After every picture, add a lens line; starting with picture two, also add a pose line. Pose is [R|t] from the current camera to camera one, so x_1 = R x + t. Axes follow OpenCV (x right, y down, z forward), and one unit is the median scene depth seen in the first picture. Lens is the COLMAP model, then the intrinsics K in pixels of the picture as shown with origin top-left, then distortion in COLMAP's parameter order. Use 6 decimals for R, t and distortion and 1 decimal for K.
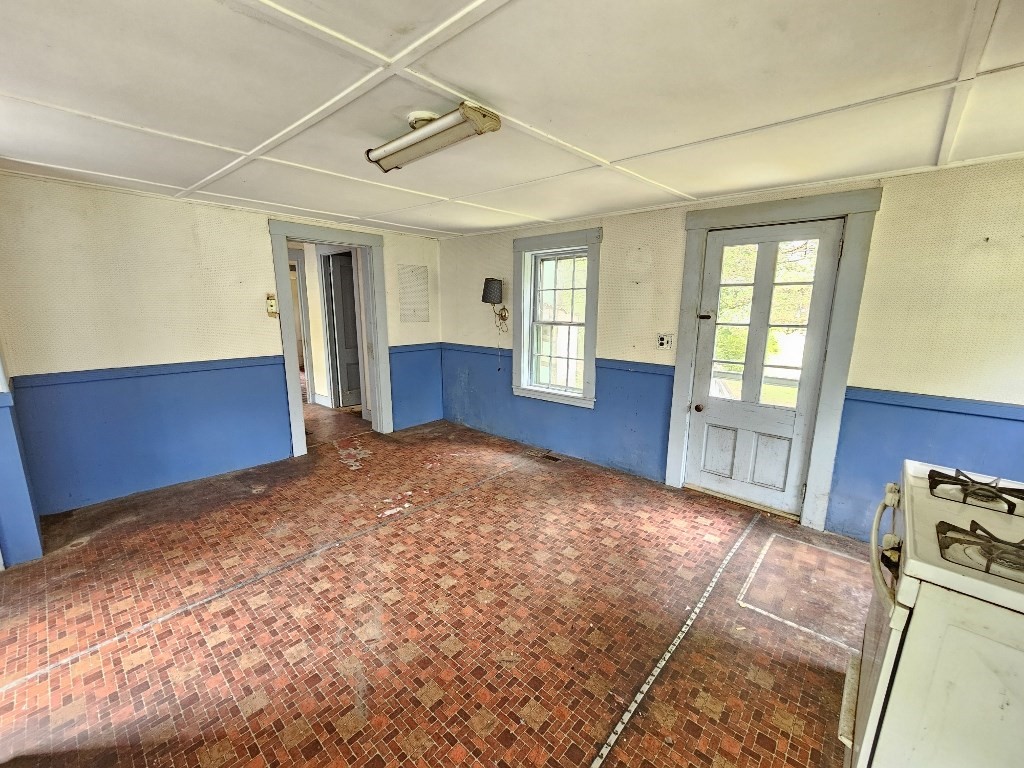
lens RADIAL K [[419.8, 0, 511.4], [0, 419.8, 384.5], [0, 0, 1]] dist [-0.001102, 0.001500]
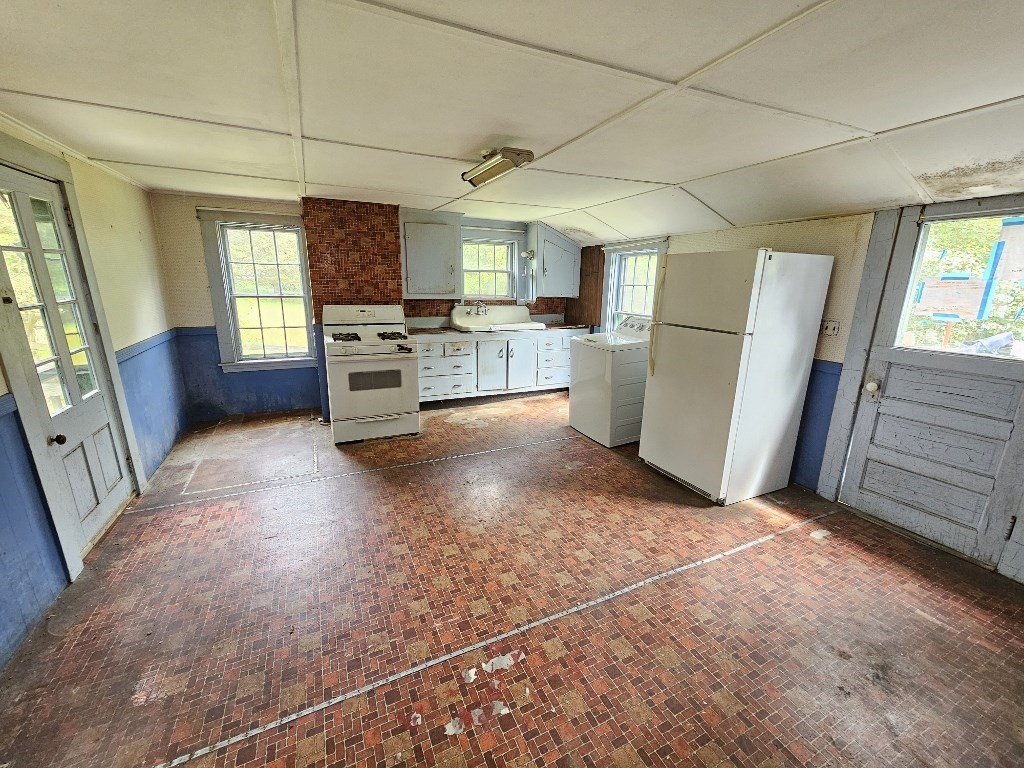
lens RADIAL K [[419.8, 0, 510.2], [0, 419.8, 386.8], [0, 0, 1]] dist [-0.001102, 0.001500]
pose [[-0.919642, -0.119675, 0.374082, -0.495277], [0.057326, 0.901348, 0.429286, -0.293558], [-0.388552, 0.416234, -0.822056, 1.395240]]
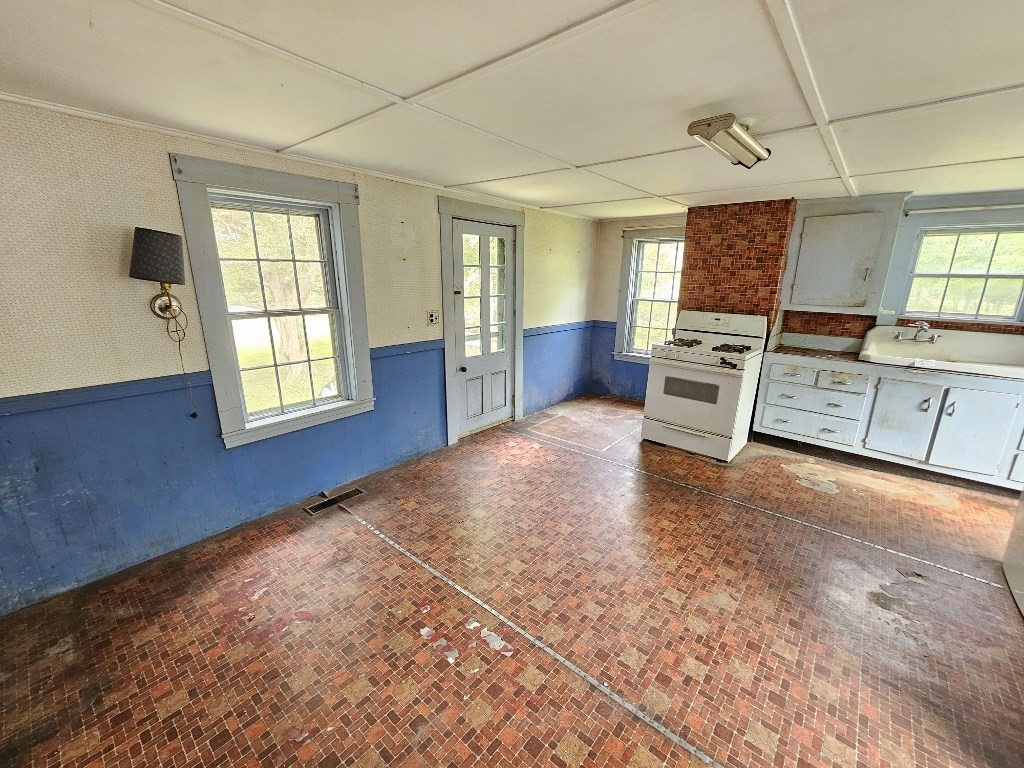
lens RADIAL K [[419.8, 0, 512.7], [0, 419.8, 386.2], [0, 0, 1]] dist [-0.001102, 0.001500]
pose [[-0.022723, -0.255868, 0.966445, -0.824174], [0.185102, 0.948904, 0.255576, -0.202174], [-0.982457, 0.184698, 0.025800, 0.952197]]
